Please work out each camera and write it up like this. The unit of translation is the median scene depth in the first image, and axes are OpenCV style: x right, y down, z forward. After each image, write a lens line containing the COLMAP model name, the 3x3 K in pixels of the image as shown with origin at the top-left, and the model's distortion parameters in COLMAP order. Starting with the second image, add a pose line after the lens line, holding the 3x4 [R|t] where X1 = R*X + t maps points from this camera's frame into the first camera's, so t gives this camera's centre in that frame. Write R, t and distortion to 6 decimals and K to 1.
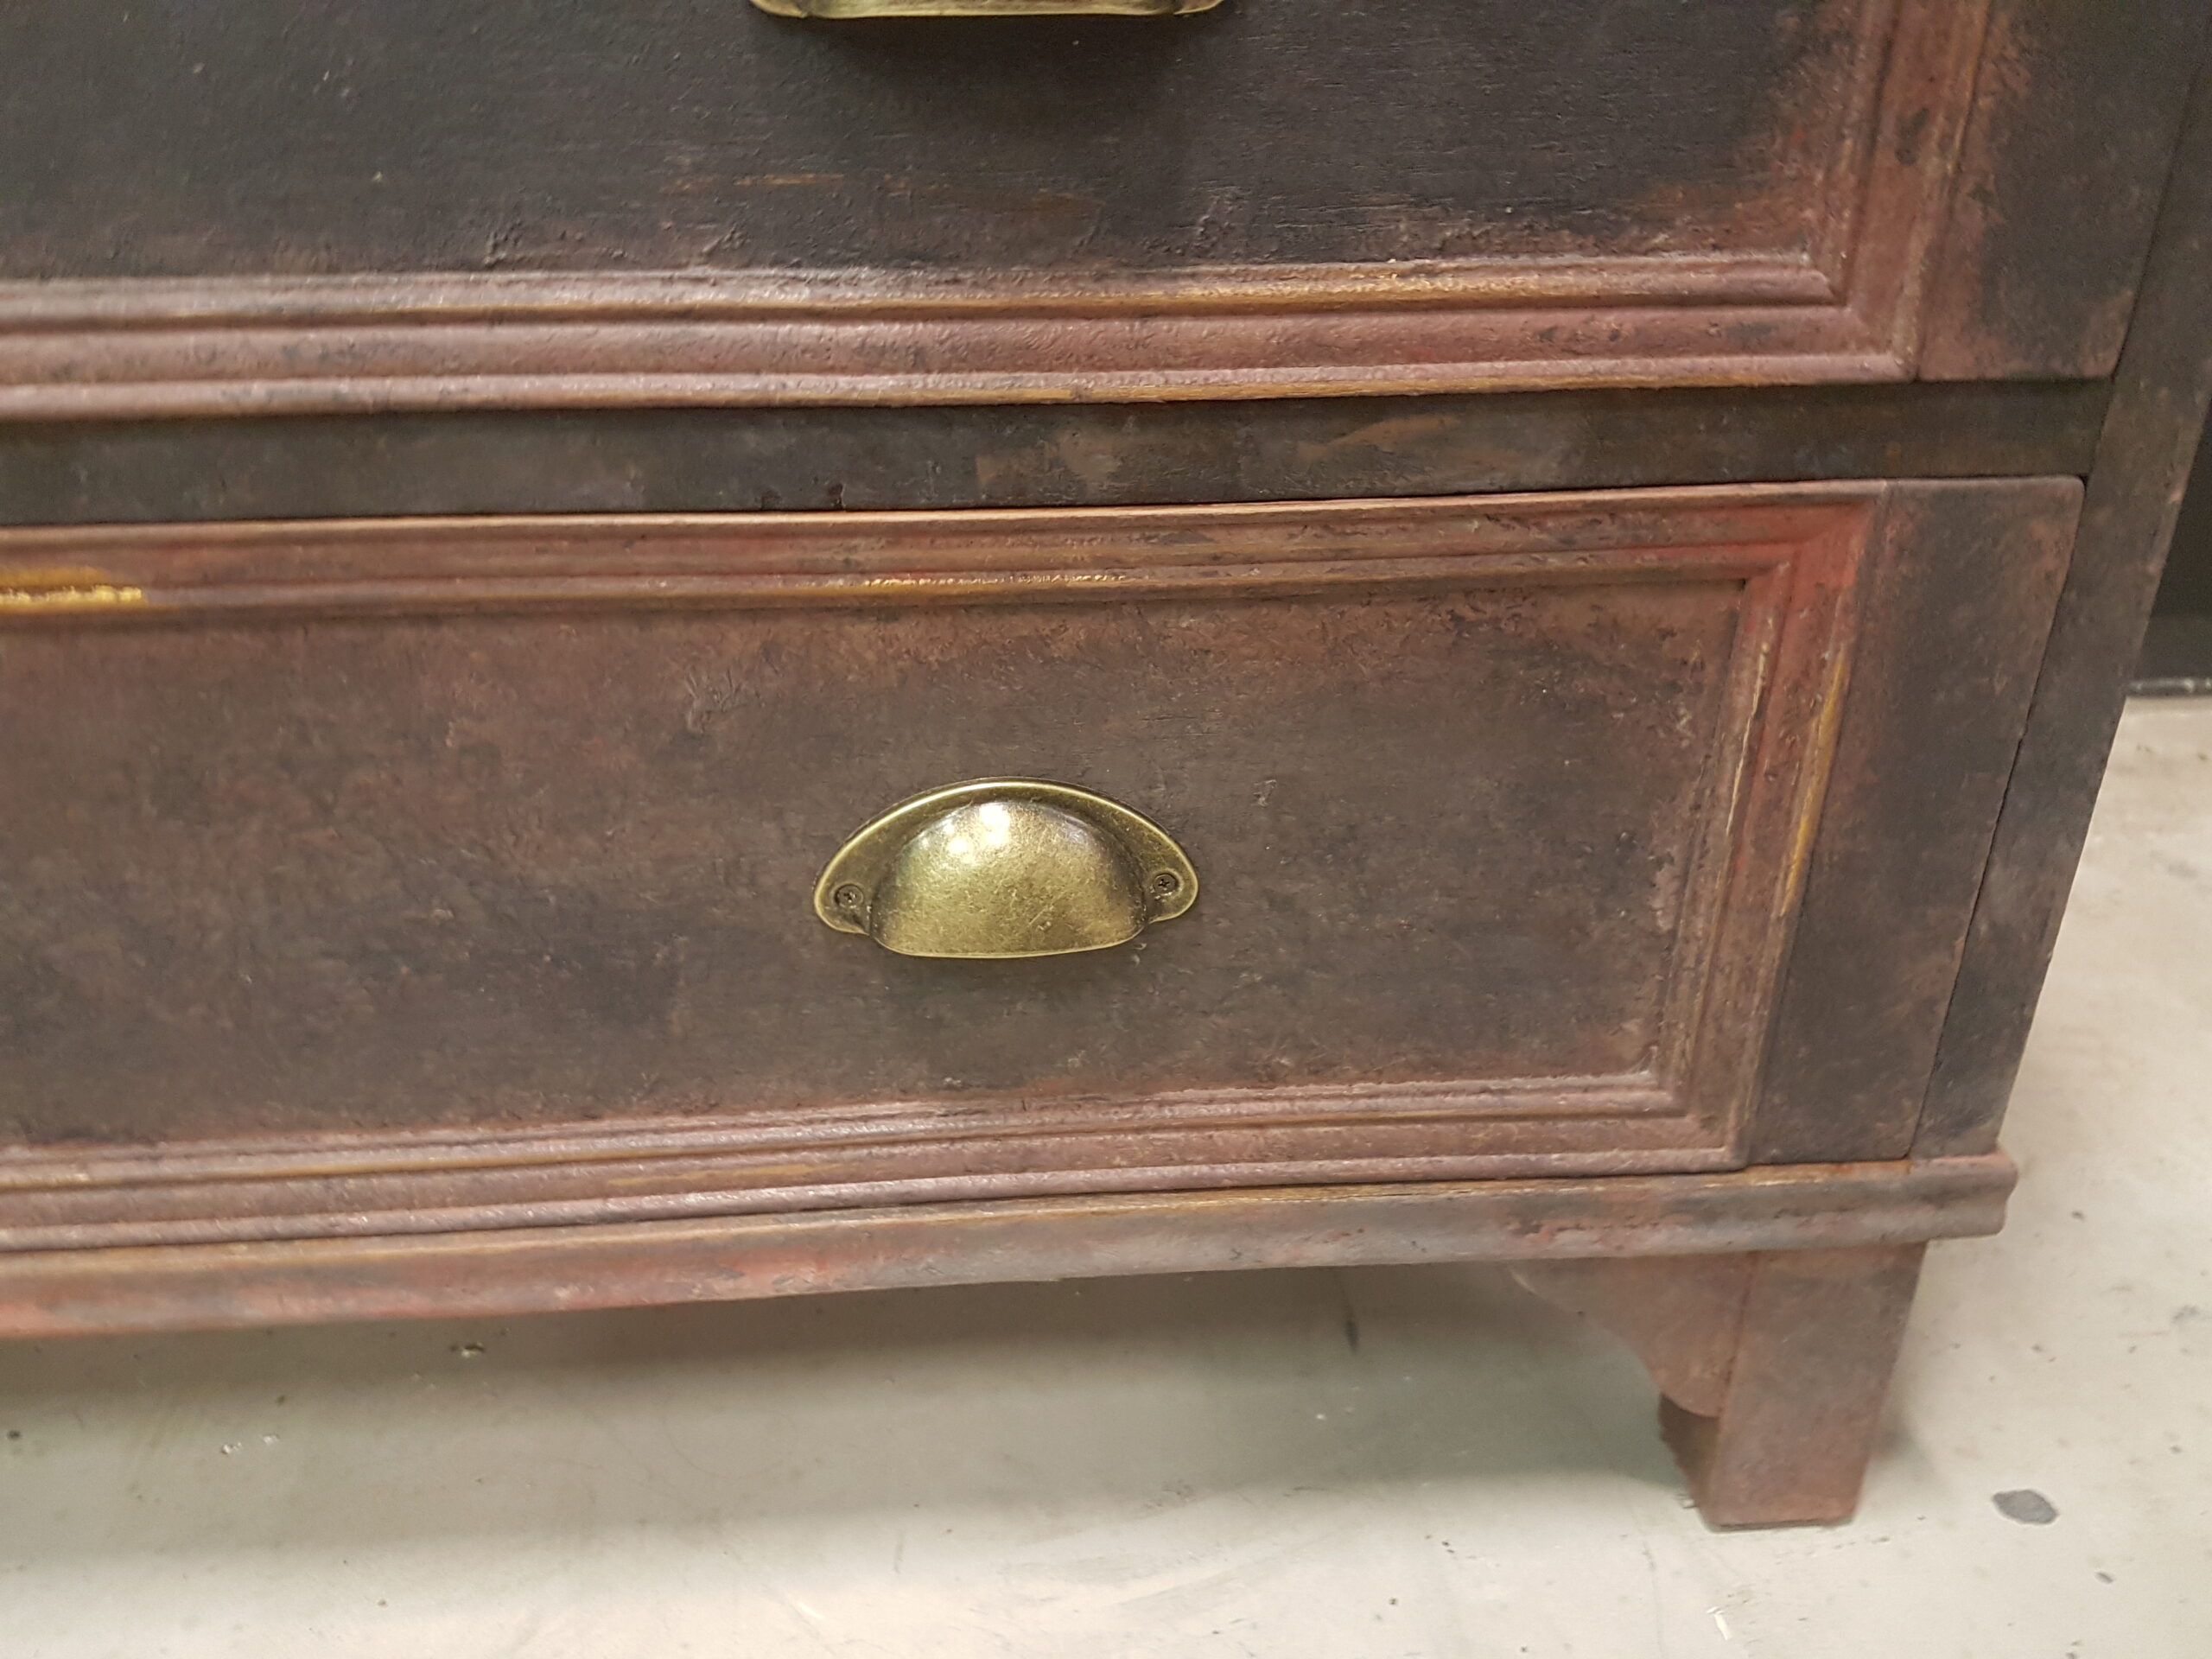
lens RADIAL K [[1648.8, 0, 1006.4], [0, 1648.8, 854.5], [0, 0, 1]] dist [0.082337, -0.131818]
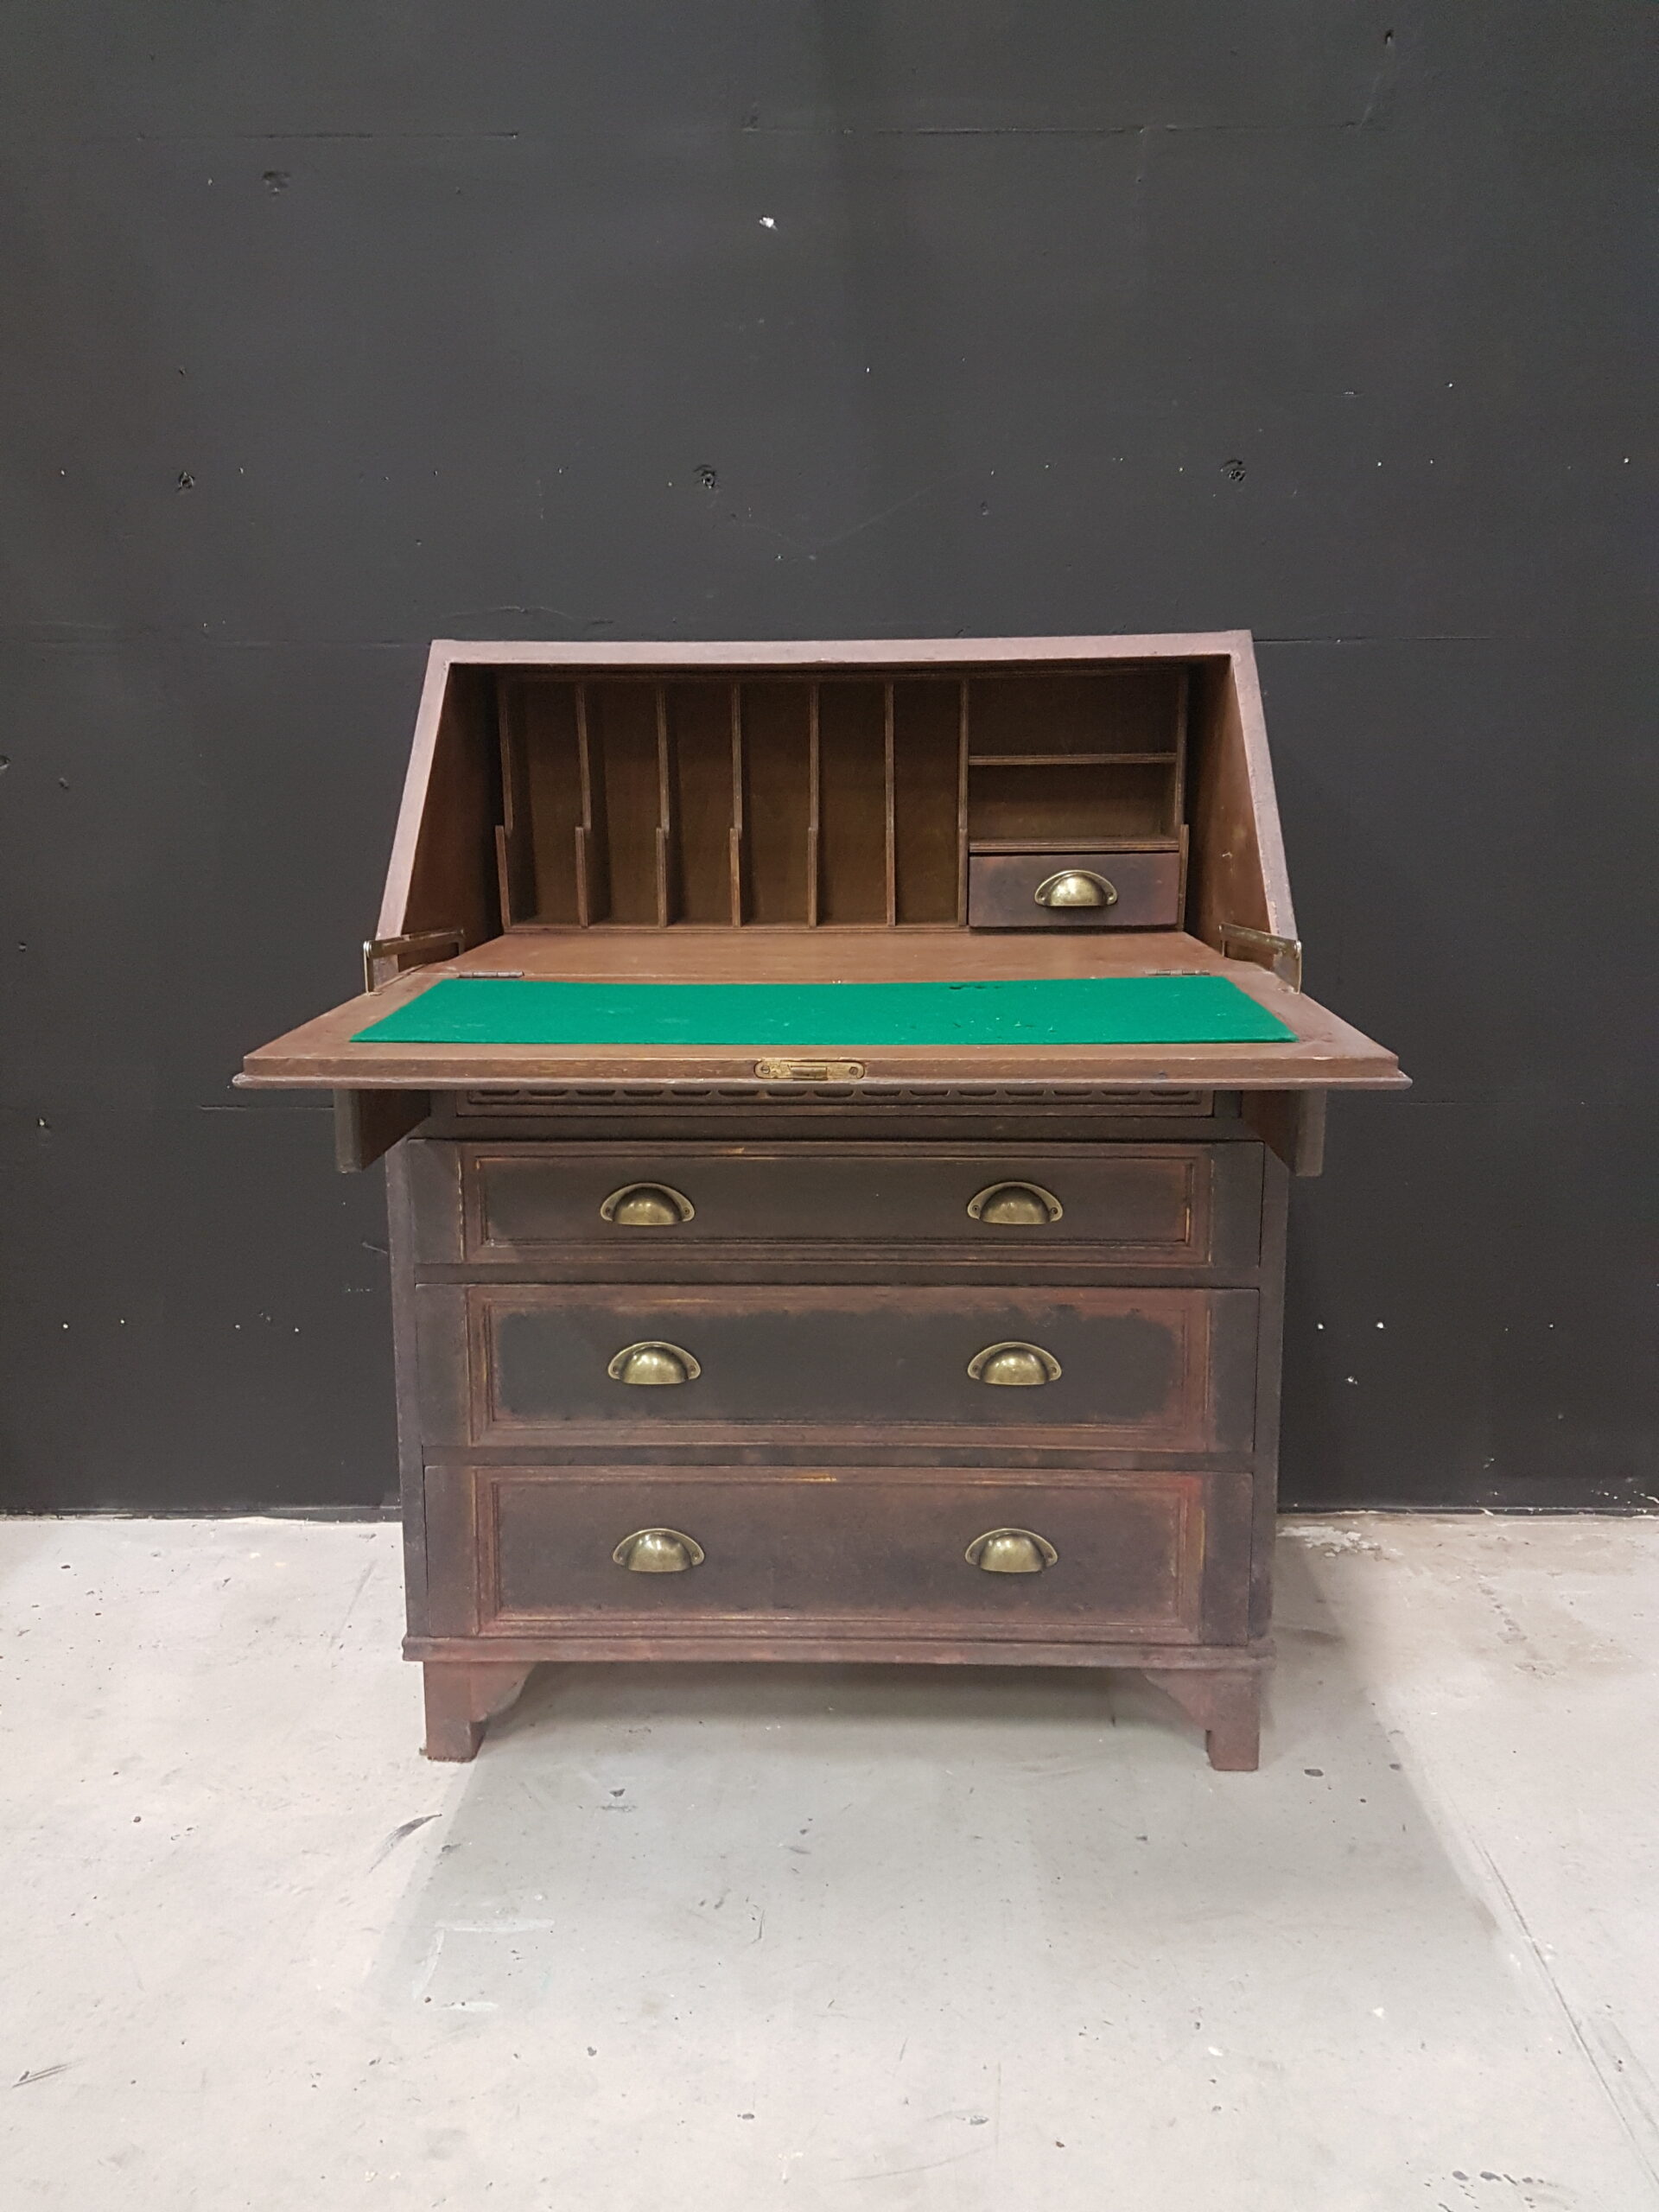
lens RADIAL K [[1648.8, 0, 837.7], [0, 1648.8, 1110.8], [0, 0, 1]] dist [0.082337, -0.131818]
pose [[0.997618, 0.031315, -0.061468, -0.211374], [-0.047288, 0.959174, -0.278834, 0.127493], [0.050227, 0.281077, 0.958370, -3.284271]]
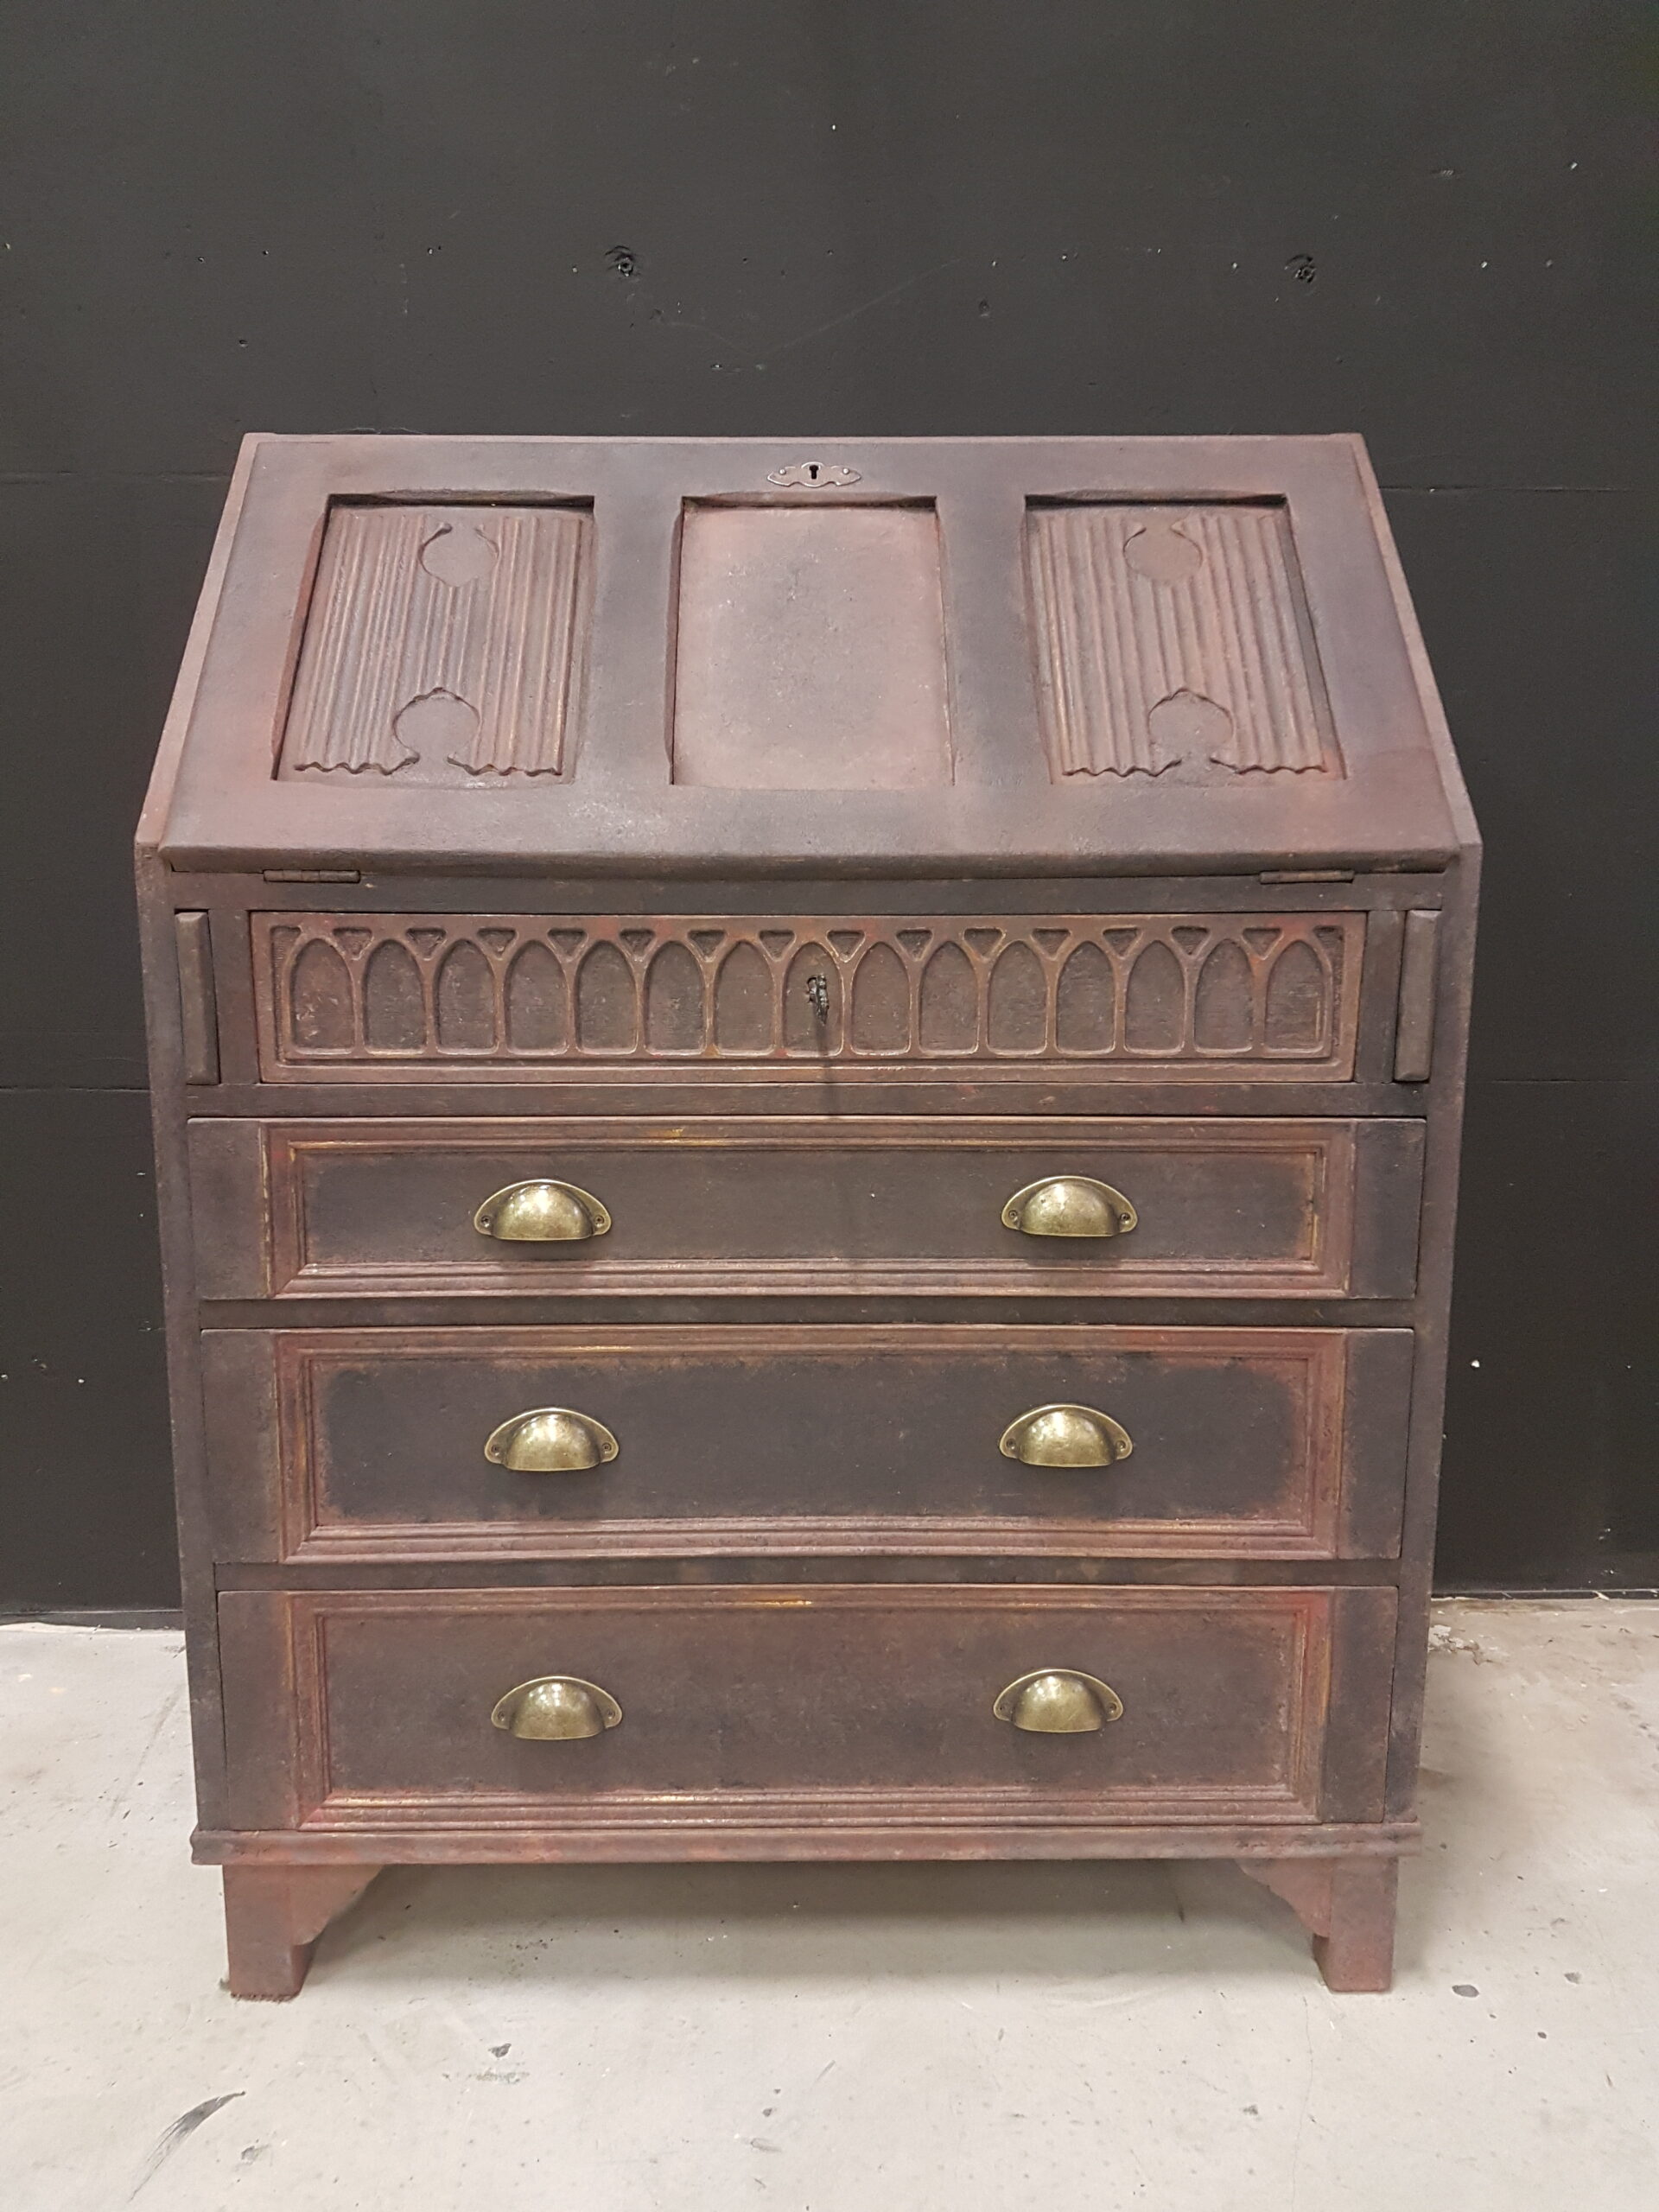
lens RADIAL K [[1648.8, 0, 813.6], [0, 1648.8, 1107.3], [0, 0, 1]] dist [0.082337, -0.131818]
pose [[0.999393, 0.029944, -0.017806, -0.407835], [-0.033829, 0.956253, -0.290579, -0.121644], [0.008326, 0.291005, 0.956685, -2.127338]]
